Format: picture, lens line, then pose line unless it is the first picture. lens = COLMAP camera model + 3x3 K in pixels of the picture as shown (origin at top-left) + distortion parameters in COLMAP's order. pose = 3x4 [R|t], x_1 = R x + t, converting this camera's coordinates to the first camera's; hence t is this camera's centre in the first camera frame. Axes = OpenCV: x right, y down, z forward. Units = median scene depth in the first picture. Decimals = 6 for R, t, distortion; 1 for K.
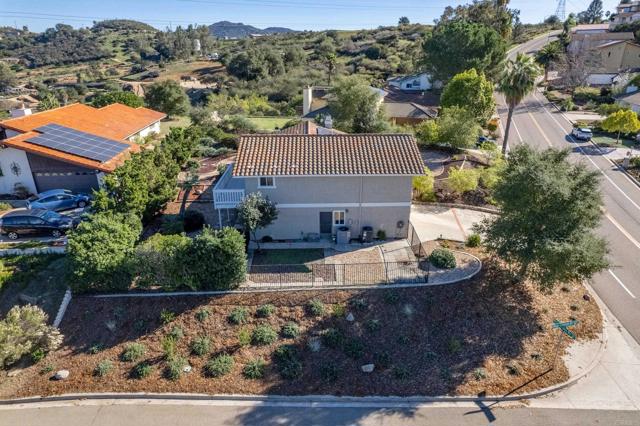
lens RADIAL K [[407.4, 0, 324.1], [0, 407.4, 215.0], [0, 0, 1]] dist [-0.078609, 0.071535]
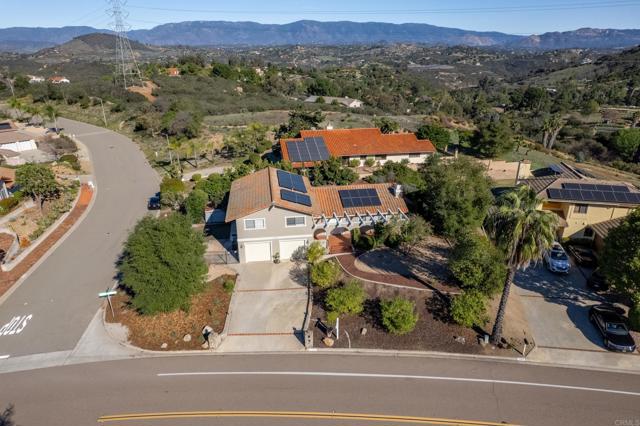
lens RADIAL K [[407.4, 0, 324.1], [0, 407.4, 215.0], [0, 0, 1]] dist [-0.078609, 0.071535]
pose [[0.131416, 0.376947, -0.916864, 0.199718], [-0.378181, 0.874003, 0.305121, -0.085637], [0.916356, 0.306643, 0.257412, 0.114826]]
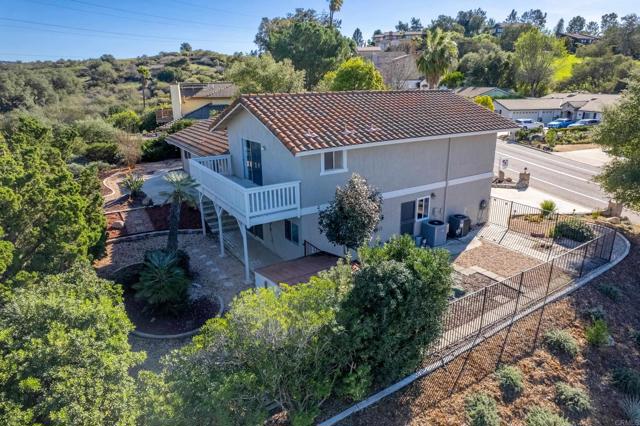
lens RADIAL K [[407.4, 0, 324.1], [0, 407.4, 215.0], [0, 0, 1]] dist [-0.078609, 0.071535]
pose [[0.861170, -0.167257, 0.480012, -0.056442], [0.203456, 0.978791, -0.023960, 0.000131], [-0.465823, 0.118295, 0.876935, 0.067718]]
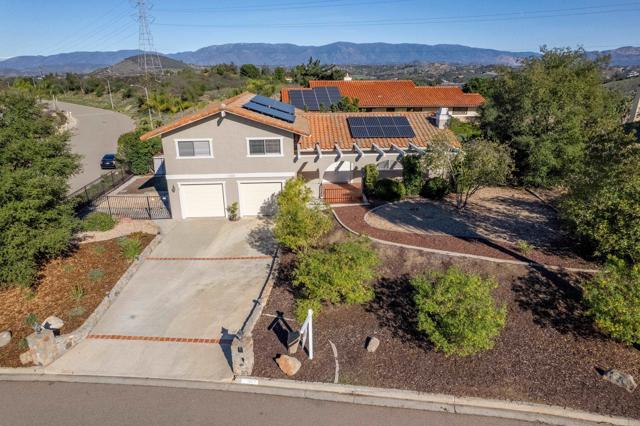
lens RADIAL K [[405.4, 0, 320.0], [0, 405.4, 213.0], [0, 0, 1]] dist [-0.082813, 0.071413]
pose [[0.042826, 0.344007, -0.937990, 0.134511], [-0.374348, 0.875981, 0.304173, -0.043520], [0.926299, 0.338108, 0.166293, 0.153736]]
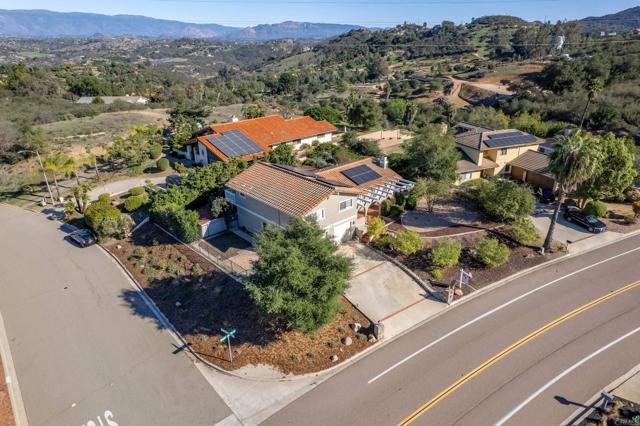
lens RADIAL K [[405.4, 0, 320.0], [0, 405.4, 213.0], [0, 0, 1]] dist [-0.082813, 0.071413]
pose [[0.663331, 0.293130, -0.688525, 0.149376], [-0.280931, 0.950335, 0.133941, -0.038920], [0.693592, 0.104581, 0.712736, 0.010238]]
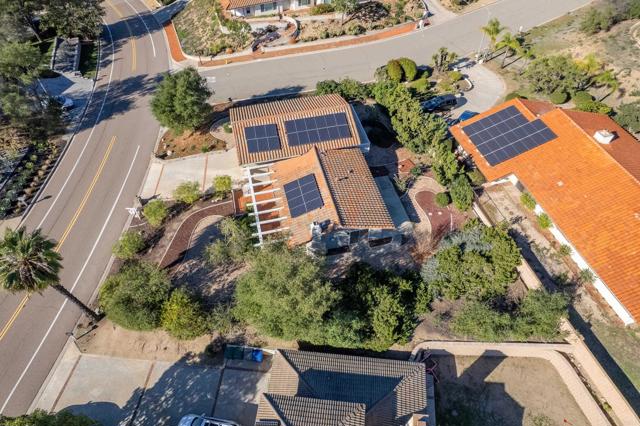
lens RADIAL K [[407.4, 0, 324.1], [0, 407.4, 215.0], [0, 0, 1]] dist [-0.078609, 0.071535]
pose [[-0.973192, 0.186217, -0.134986, 0.020490], [-0.071765, 0.311743, 0.947452, -0.200917], [0.218513, 0.931740, -0.290022, 0.245538]]
